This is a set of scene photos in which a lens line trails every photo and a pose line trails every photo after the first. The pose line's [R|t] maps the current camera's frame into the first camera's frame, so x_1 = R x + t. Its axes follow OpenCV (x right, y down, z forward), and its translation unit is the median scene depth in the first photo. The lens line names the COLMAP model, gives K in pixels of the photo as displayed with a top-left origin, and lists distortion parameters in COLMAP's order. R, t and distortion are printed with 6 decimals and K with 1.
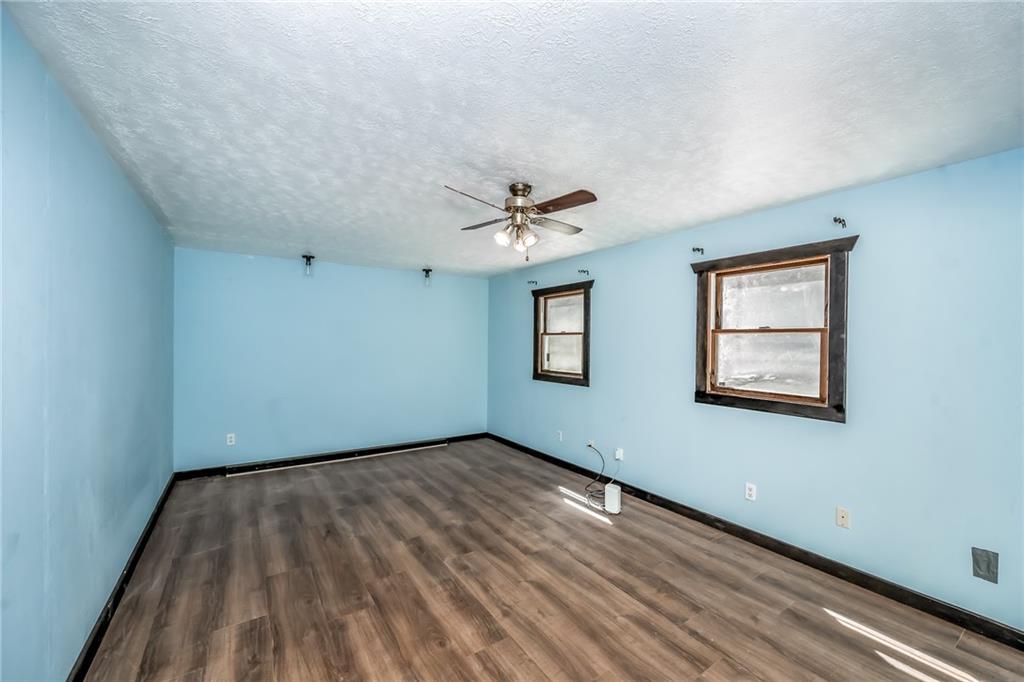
lens RADIAL K [[406.9, 0, 511.0], [0, 406.9, 340.2], [0, 0, 1]] dist [0.000392, -0.000008]
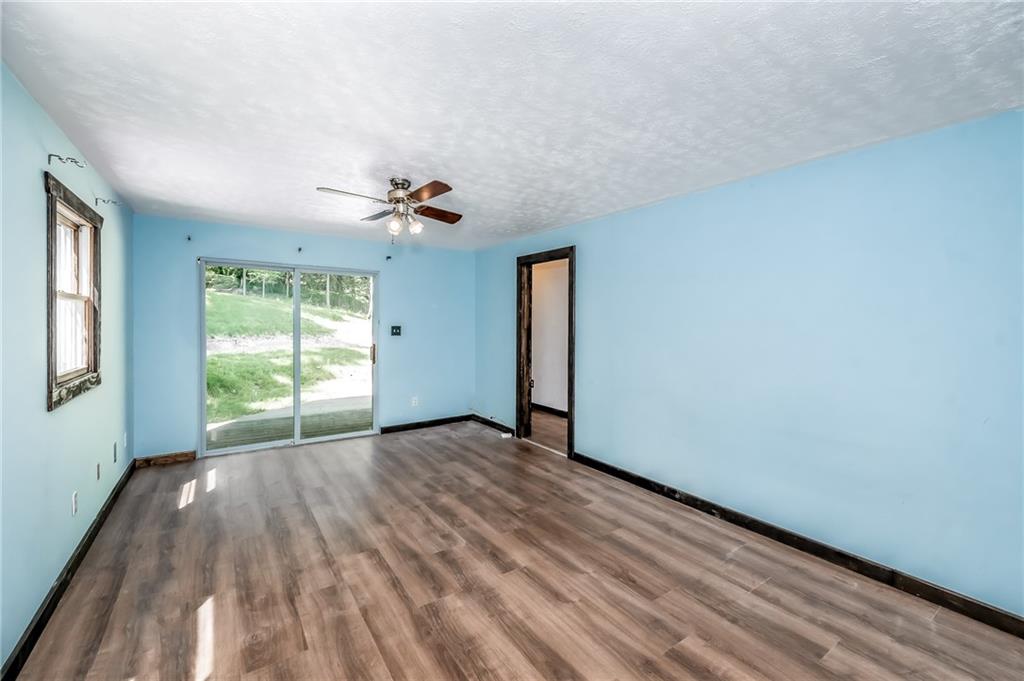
lens RADIAL K [[401.9, 0, 511.3], [0, 401.9, 329.8], [0, 0, 1]] dist [-0.002864, -0.000276]
pose [[-0.999498, -0.012528, -0.029094, -0.234619], [-0.013139, 0.999695, 0.020913, 0.016631], [0.028823, 0.021285, -0.999358, 1.914769]]
